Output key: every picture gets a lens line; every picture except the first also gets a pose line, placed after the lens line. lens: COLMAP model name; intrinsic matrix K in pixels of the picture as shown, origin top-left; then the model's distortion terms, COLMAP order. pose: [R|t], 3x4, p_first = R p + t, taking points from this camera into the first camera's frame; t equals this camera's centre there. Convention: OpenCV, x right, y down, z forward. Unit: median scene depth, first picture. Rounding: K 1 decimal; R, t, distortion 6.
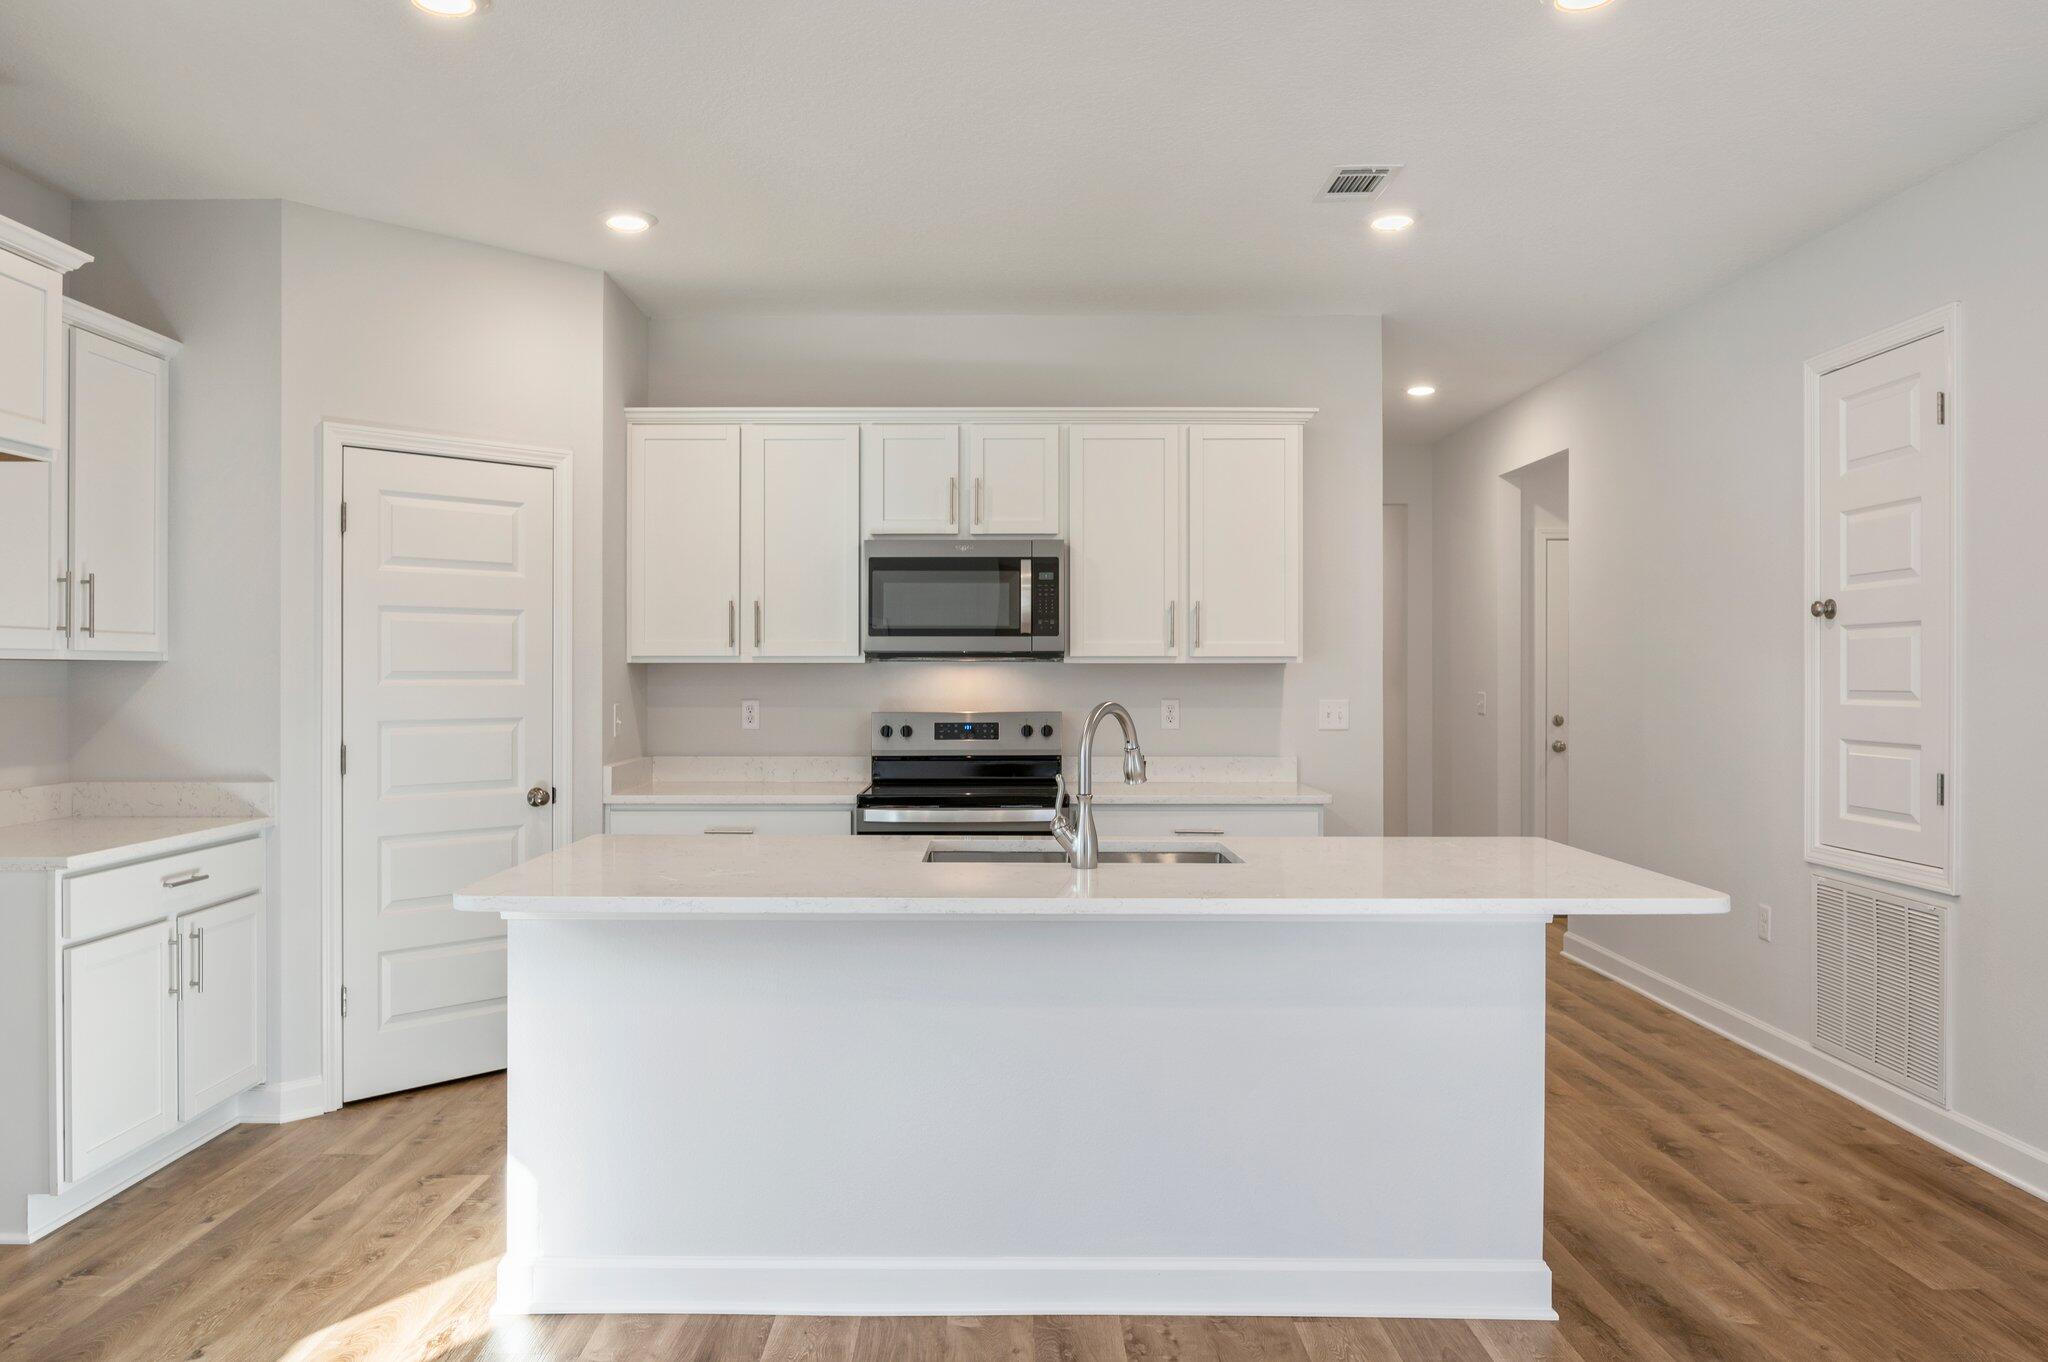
lens RADIAL K [[1427.0, 0, 967.3], [0, 1427.0, 674.7], [0, 0, 1]] dist [-0.005424, -0.003110]
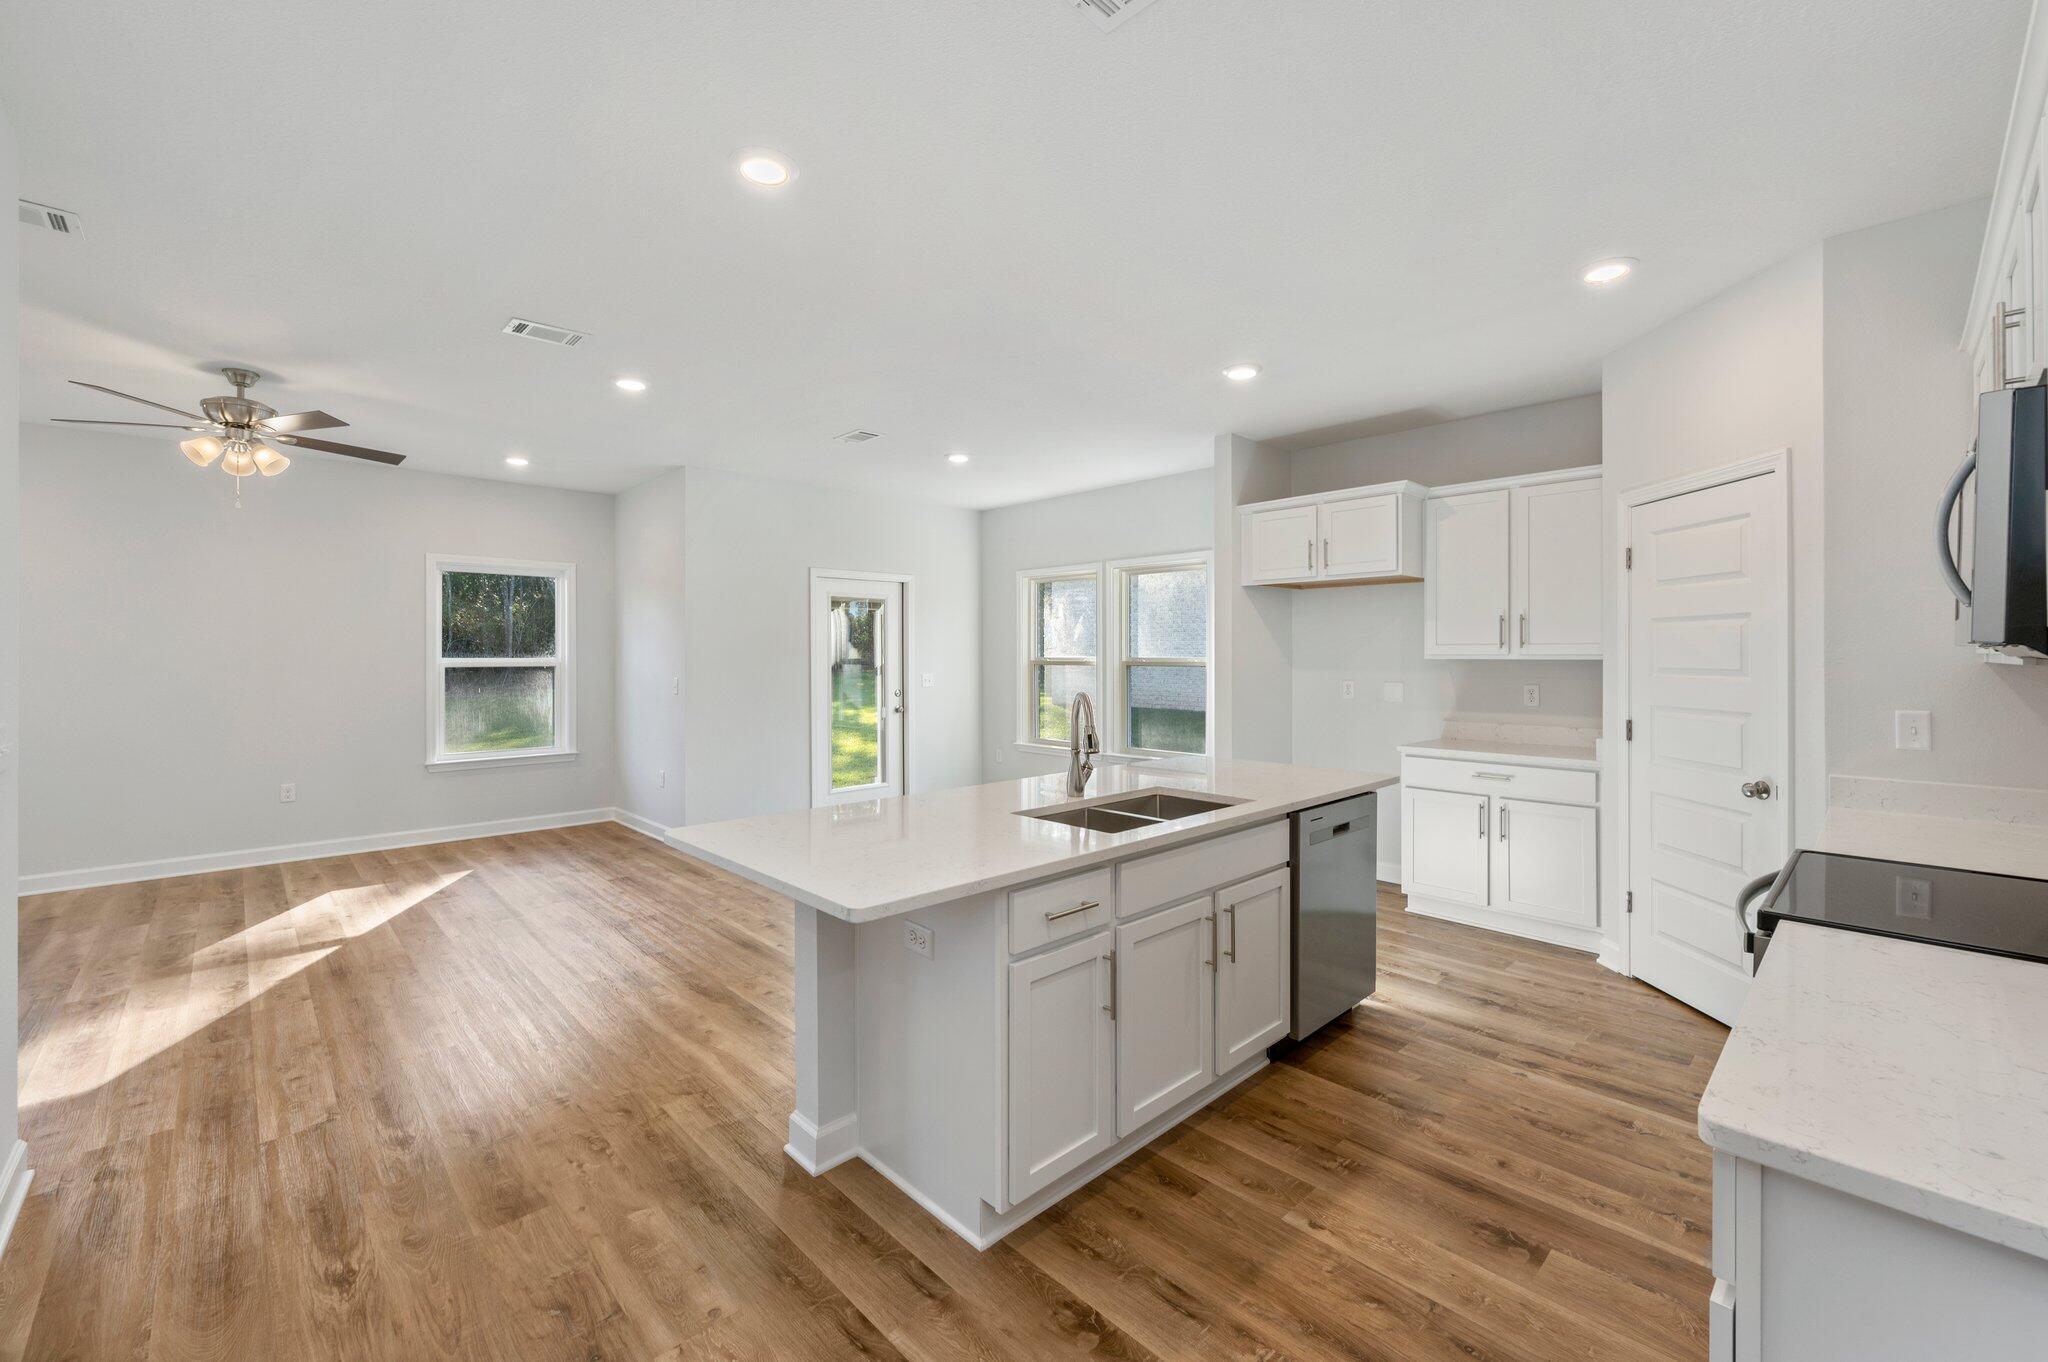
lens RADIAL K [[829.2, 0, 1012.1], [0, 829.2, 649.4], [0, 0, 1]] dist [-0.002273, -0.000674]
pose [[-0.725249, -0.004959, -0.688469, 0.520948], [-0.002528, 0.999987, -0.004539, -0.013529], [0.688482, -0.001551, -0.725252, 1.079719]]
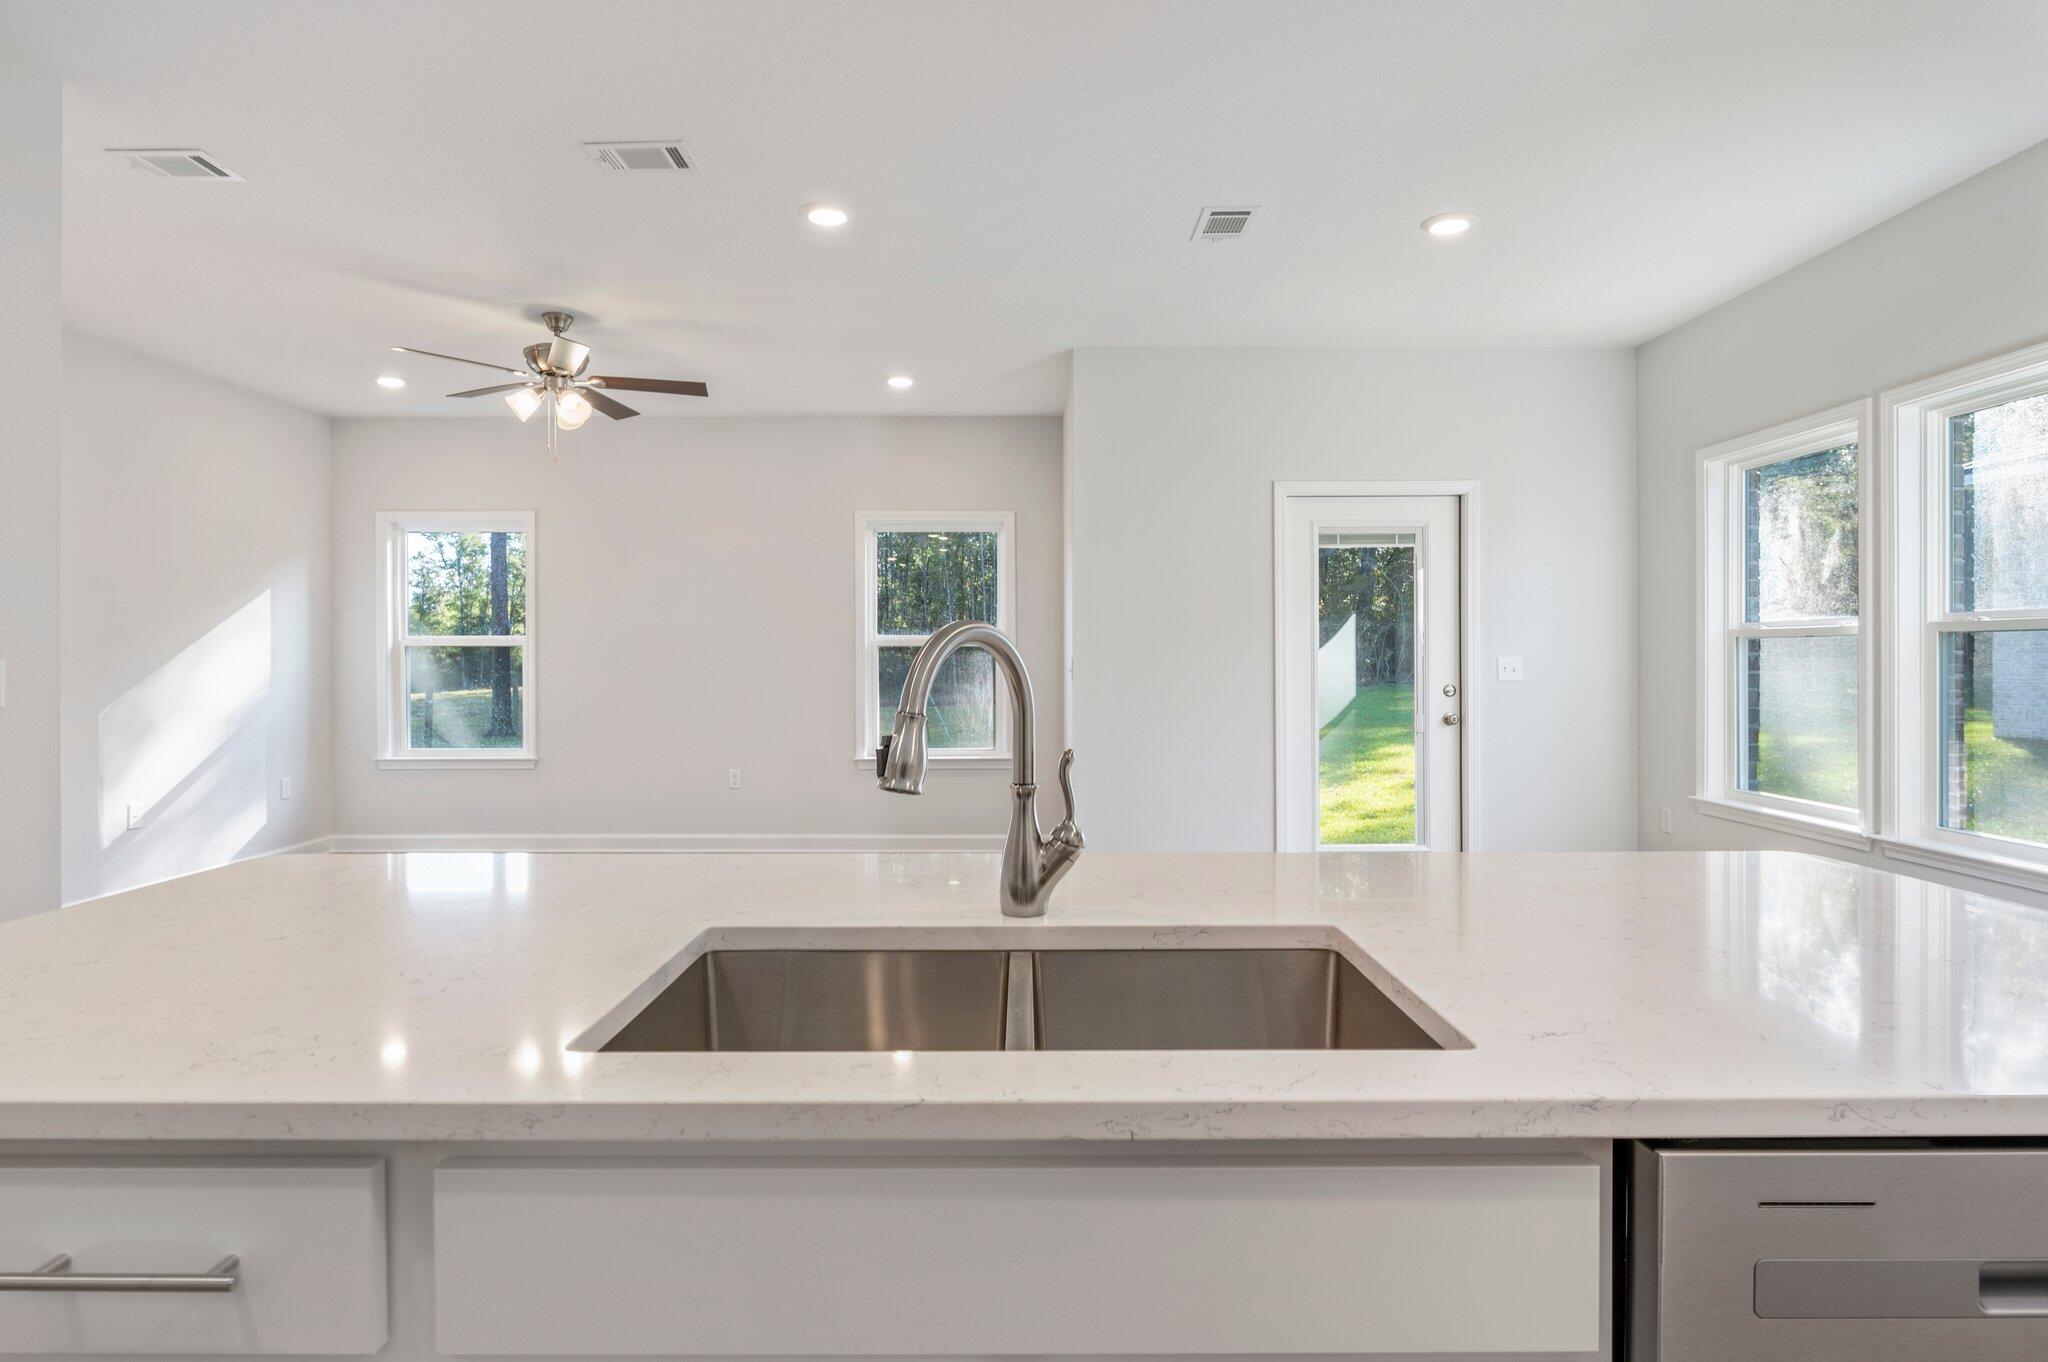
lens RADIAL K [[1086.3, 0, 1035.9], [0, 1086.3, 669.4], [0, 0, 1]] dist [-0.003771, -0.002365]
pose [[-0.999951, 0.000512, -0.009862, 0.059381], [0.000369, 0.999894, 0.014537, 0.022070], [0.009868, 0.014533, -0.999846, 0.957383]]
